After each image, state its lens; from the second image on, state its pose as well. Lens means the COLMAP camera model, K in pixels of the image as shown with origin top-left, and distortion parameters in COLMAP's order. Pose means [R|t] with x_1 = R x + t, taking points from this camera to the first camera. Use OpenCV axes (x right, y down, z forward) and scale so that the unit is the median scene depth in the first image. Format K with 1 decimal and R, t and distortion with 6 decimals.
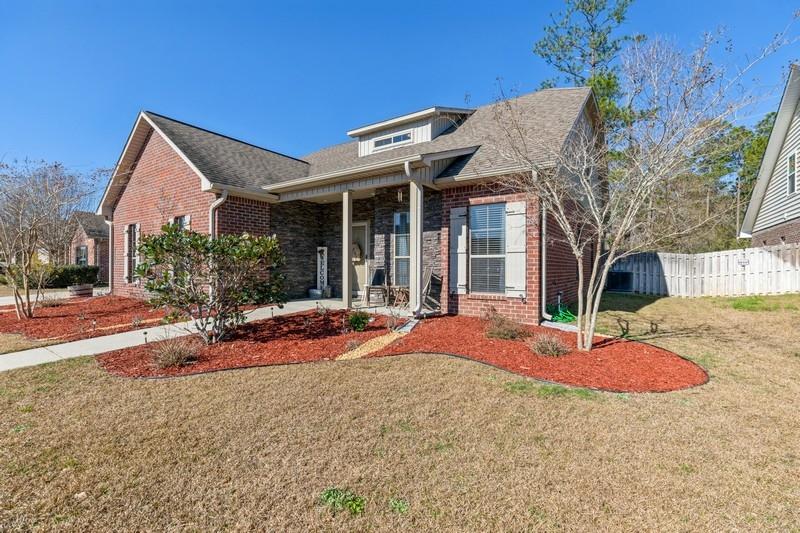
lens RADIAL K [[357.3, 0, 396.0], [0, 357.3, 273.6], [0, 0, 1]] dist [0.002146, -0.000047]
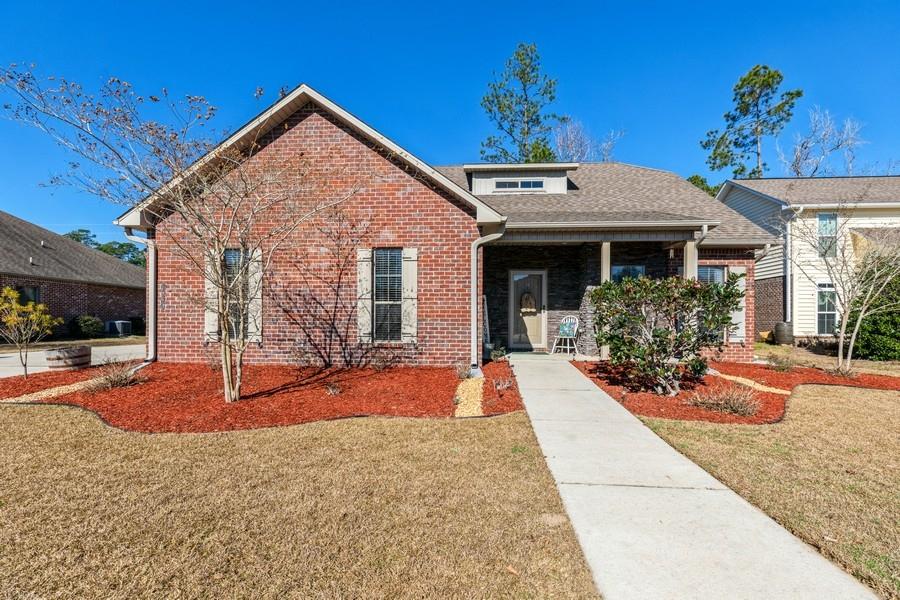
lens RADIAL K [[374.8, 0, 452.9], [0, 374.8, 337.8], [0, 0, 1]] dist [0.021696, 0.000030]
pose [[0.865268, -0.029102, 0.500464, -0.729948], [0.005680, 0.998819, 0.048260, -0.013750], [-0.501277, -0.038916, 0.864411, 0.216060]]
